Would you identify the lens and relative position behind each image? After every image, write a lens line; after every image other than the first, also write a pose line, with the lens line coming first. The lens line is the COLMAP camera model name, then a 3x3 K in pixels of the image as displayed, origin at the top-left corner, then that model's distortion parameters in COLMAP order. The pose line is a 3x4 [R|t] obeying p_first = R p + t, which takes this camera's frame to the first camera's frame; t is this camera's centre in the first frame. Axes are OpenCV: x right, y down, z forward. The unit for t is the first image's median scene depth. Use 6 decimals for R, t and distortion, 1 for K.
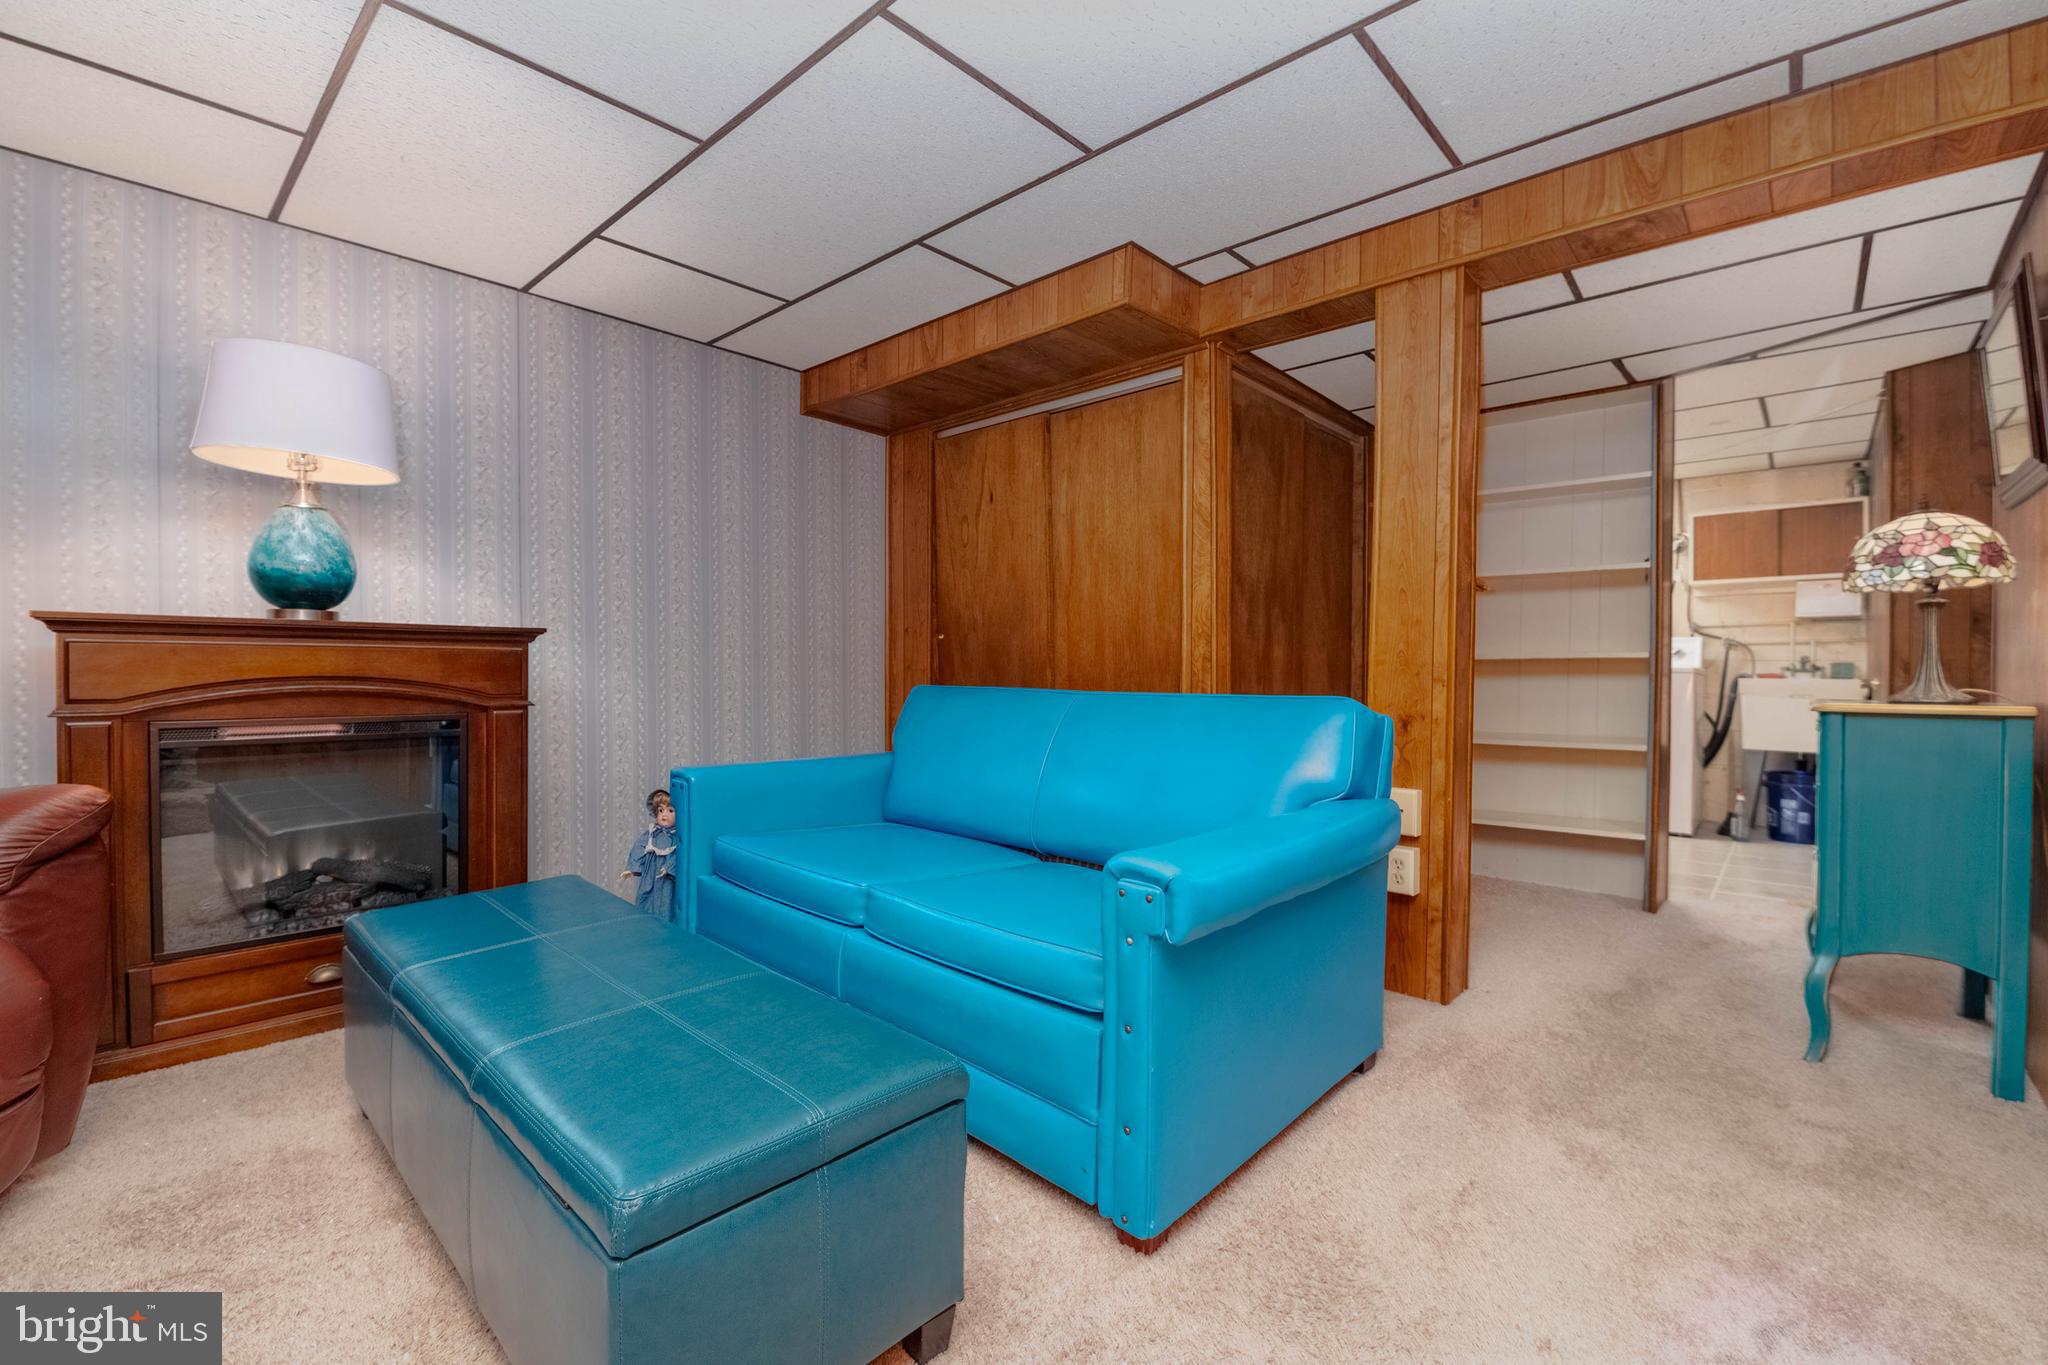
lens RADIAL K [[878.4, 0, 1038.2], [0, 878.4, 679.0], [0, 0, 1]] dist [-0.002266, -0.008211]
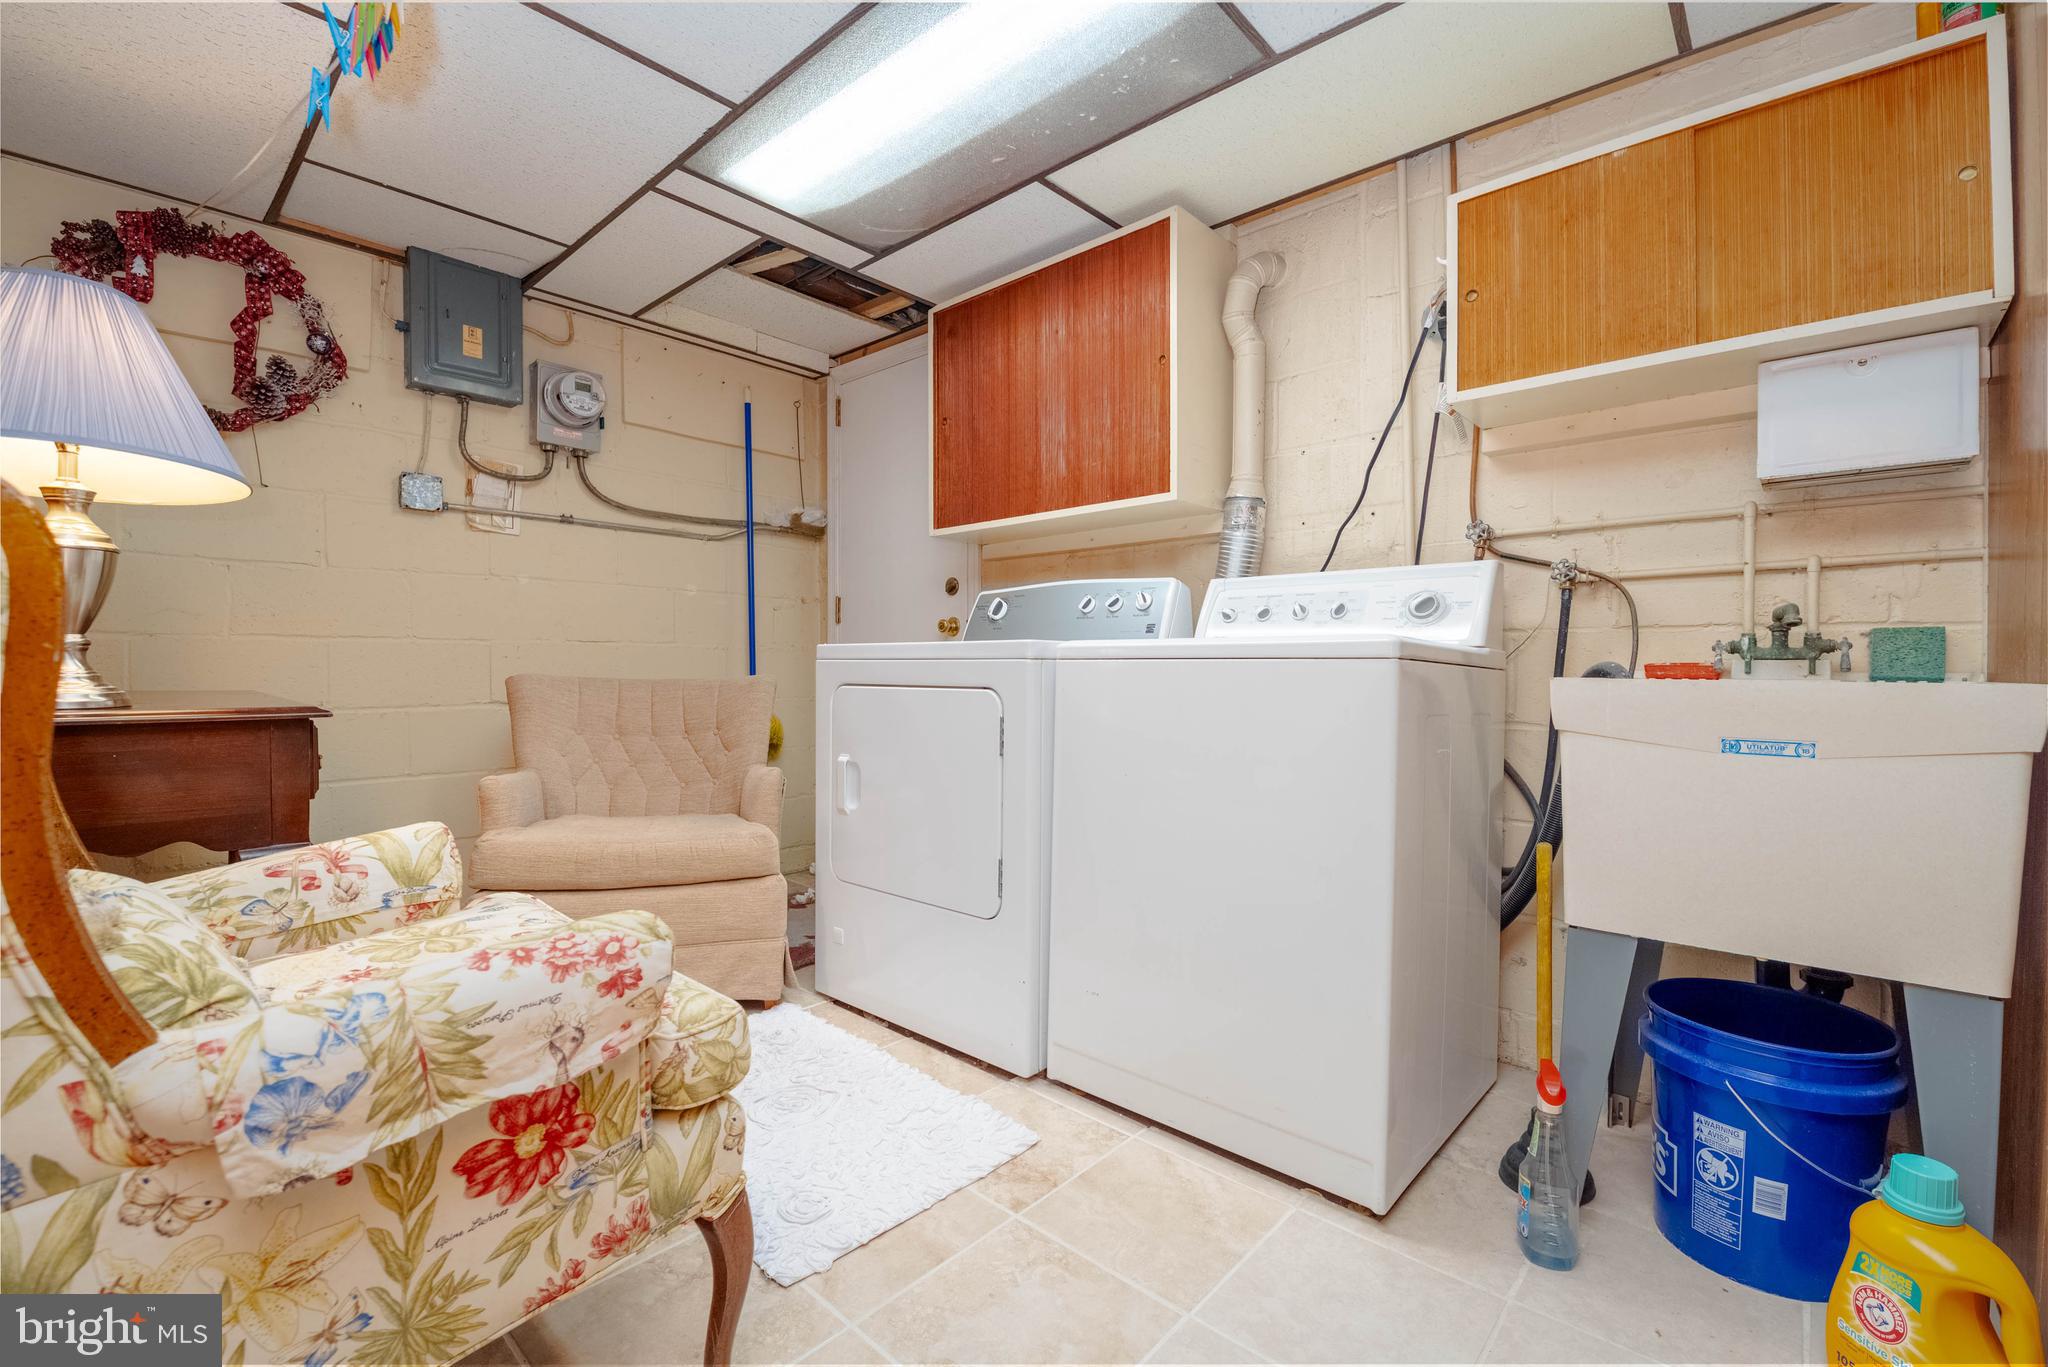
lens RADIAL K [[878.4, 0, 1038.2], [0, 878.4, 680.0], [0, 0, 1]] dist [-0.002266, -0.008211]
pose [[0.999965, -0.006589, -0.005181, 0.603161], [0.006625, 0.999953, 0.007047, -0.004067], [0.005134, -0.007081, 0.999962, 0.675599]]
